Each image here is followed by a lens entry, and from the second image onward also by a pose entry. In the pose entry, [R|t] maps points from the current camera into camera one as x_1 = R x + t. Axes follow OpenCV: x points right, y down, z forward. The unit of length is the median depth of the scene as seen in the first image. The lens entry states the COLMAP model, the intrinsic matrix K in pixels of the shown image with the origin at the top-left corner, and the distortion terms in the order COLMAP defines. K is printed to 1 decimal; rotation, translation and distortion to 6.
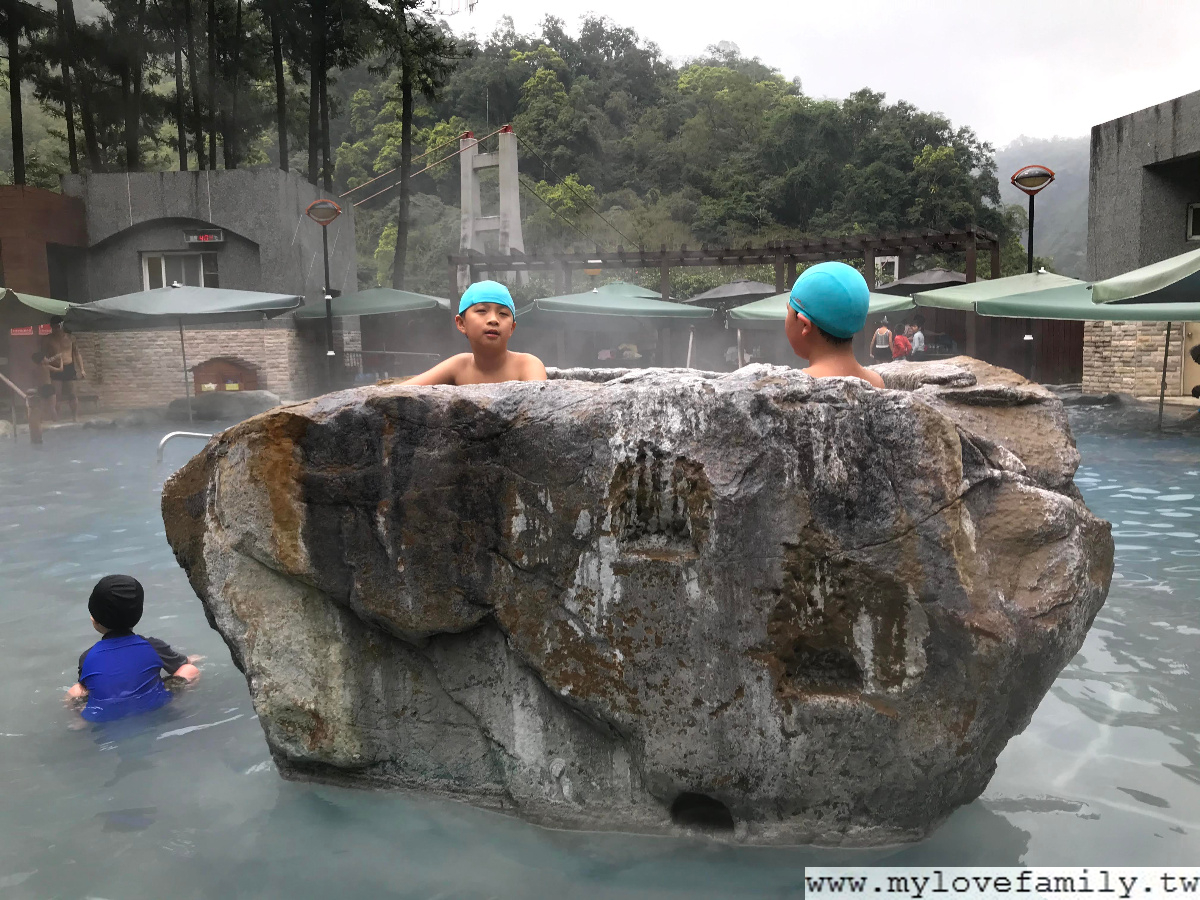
lens RADIAL K [[983.8, 0, 580.0], [0, 983.8, 446.5], [0, 0, 1]] dist [0.031571, -0.035170]
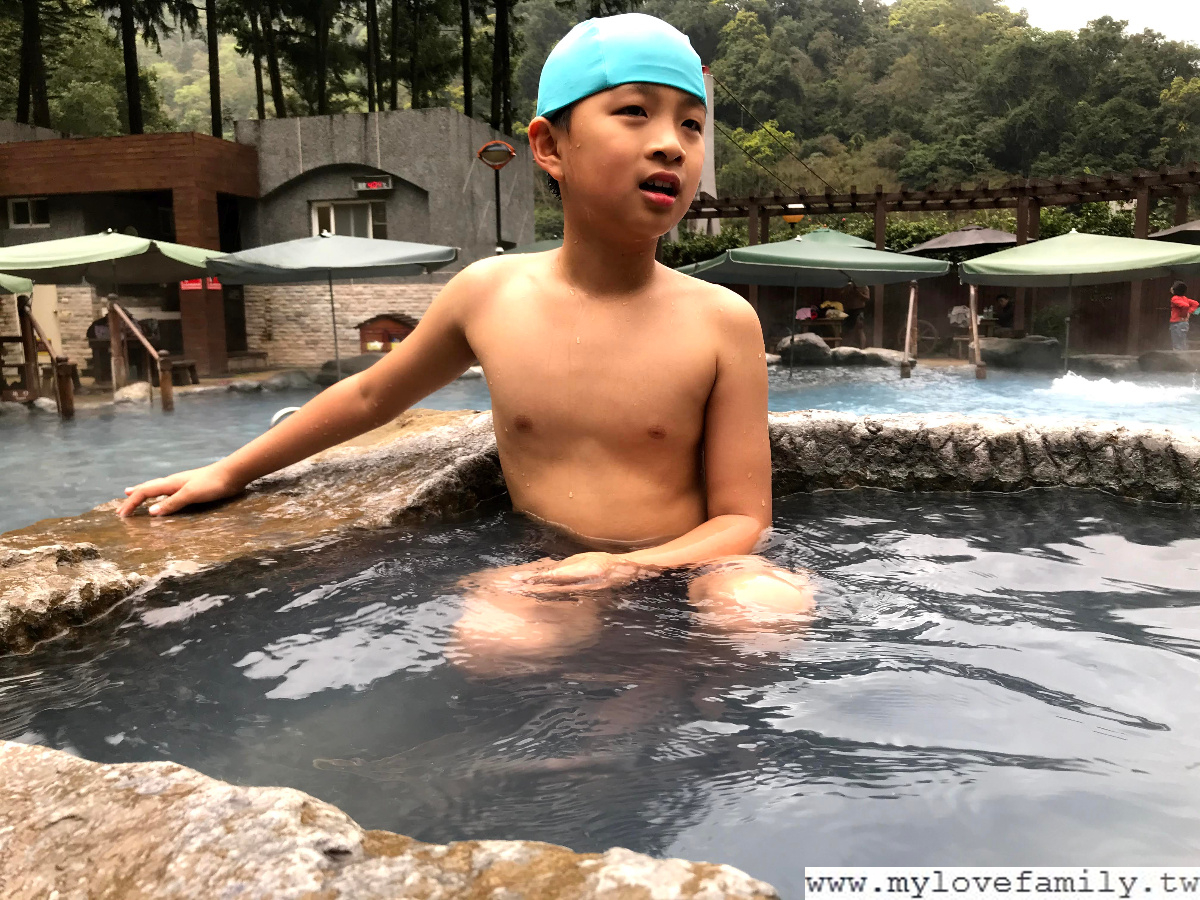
lens RADIAL K [[983.8, 0, 595.6], [0, 983.8, 449.8], [0, 0, 1]] dist [0.031571, -0.035170]
pose [[0.984638, 0.033100, -0.171444, -0.005479], [-0.024738, 0.998408, 0.050686, -0.021543], [0.172849, -0.045666, 0.983889, 0.167568]]
